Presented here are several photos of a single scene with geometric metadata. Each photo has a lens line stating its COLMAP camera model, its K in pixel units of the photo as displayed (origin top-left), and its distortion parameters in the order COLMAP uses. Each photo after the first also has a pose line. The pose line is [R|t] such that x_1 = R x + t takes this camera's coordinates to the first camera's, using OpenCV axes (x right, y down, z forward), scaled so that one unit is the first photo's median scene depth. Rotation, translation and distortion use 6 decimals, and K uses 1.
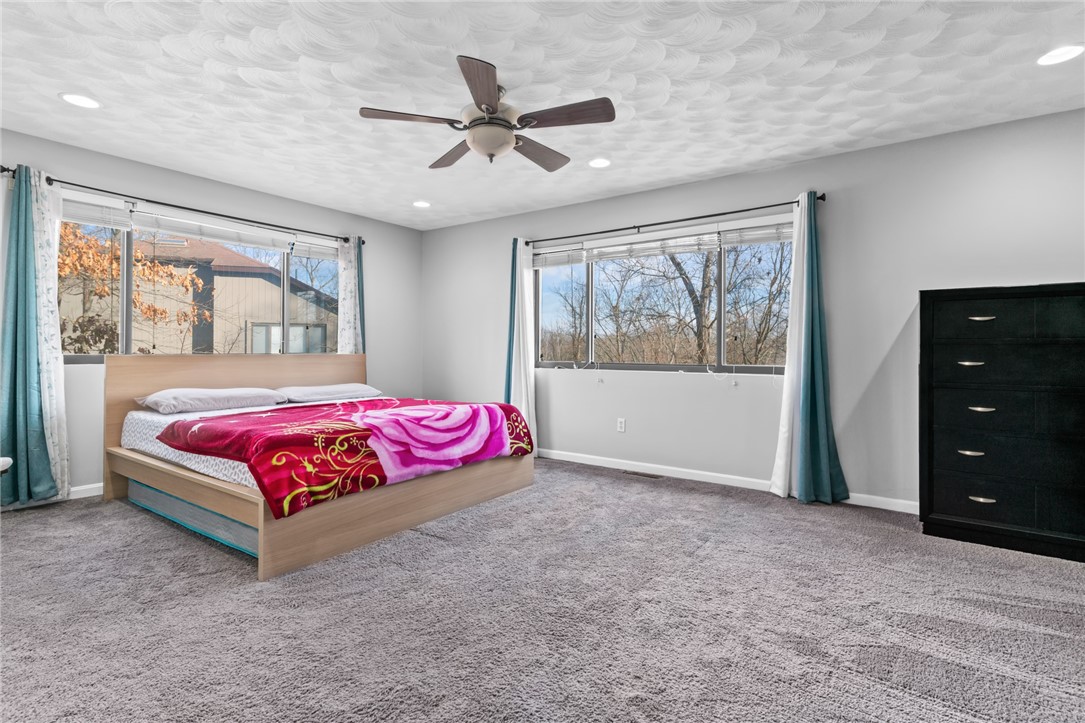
lens RADIAL K [[522.5, 0, 540.5], [0, 522.5, 345.0], [0, 0, 1]] dist [0.003327, 0.000073]
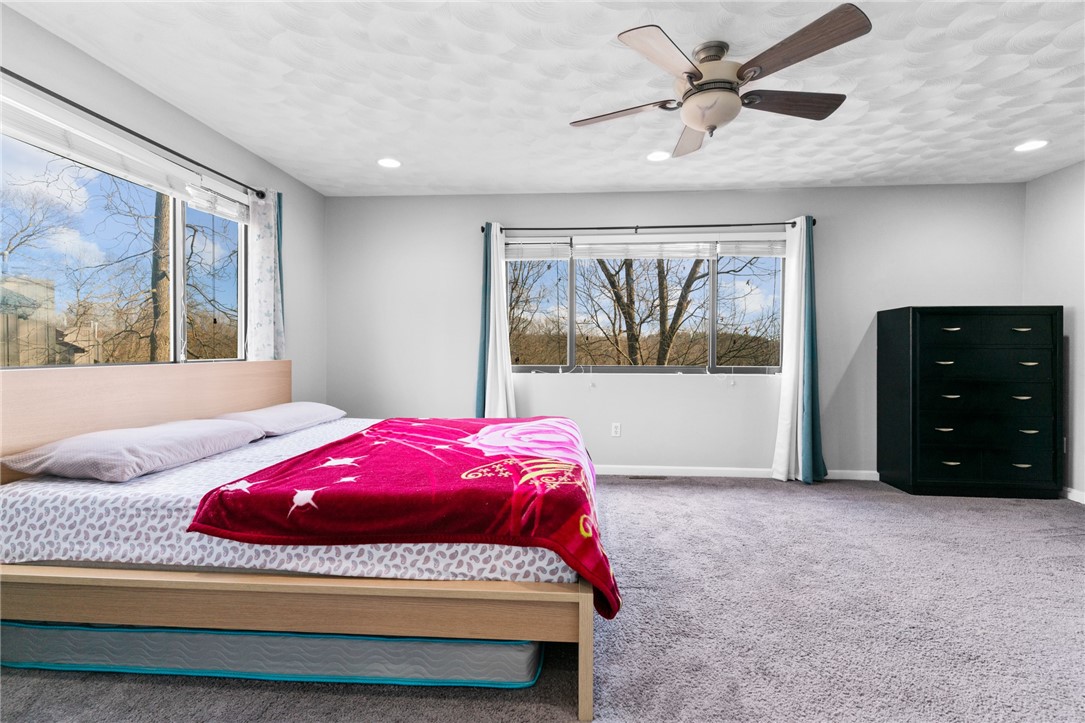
lens RADIAL K [[522.5, 0, 540.5], [0, 522.5, 345.0], [0, 0, 1]] dist [0.003327, 0.000073]
pose [[0.851762, 0.001062, 0.523927, -0.682852], [-0.001643, 0.999998, 0.000645, -0.006685], [-0.523926, -0.001410, 0.851763, 0.361861]]
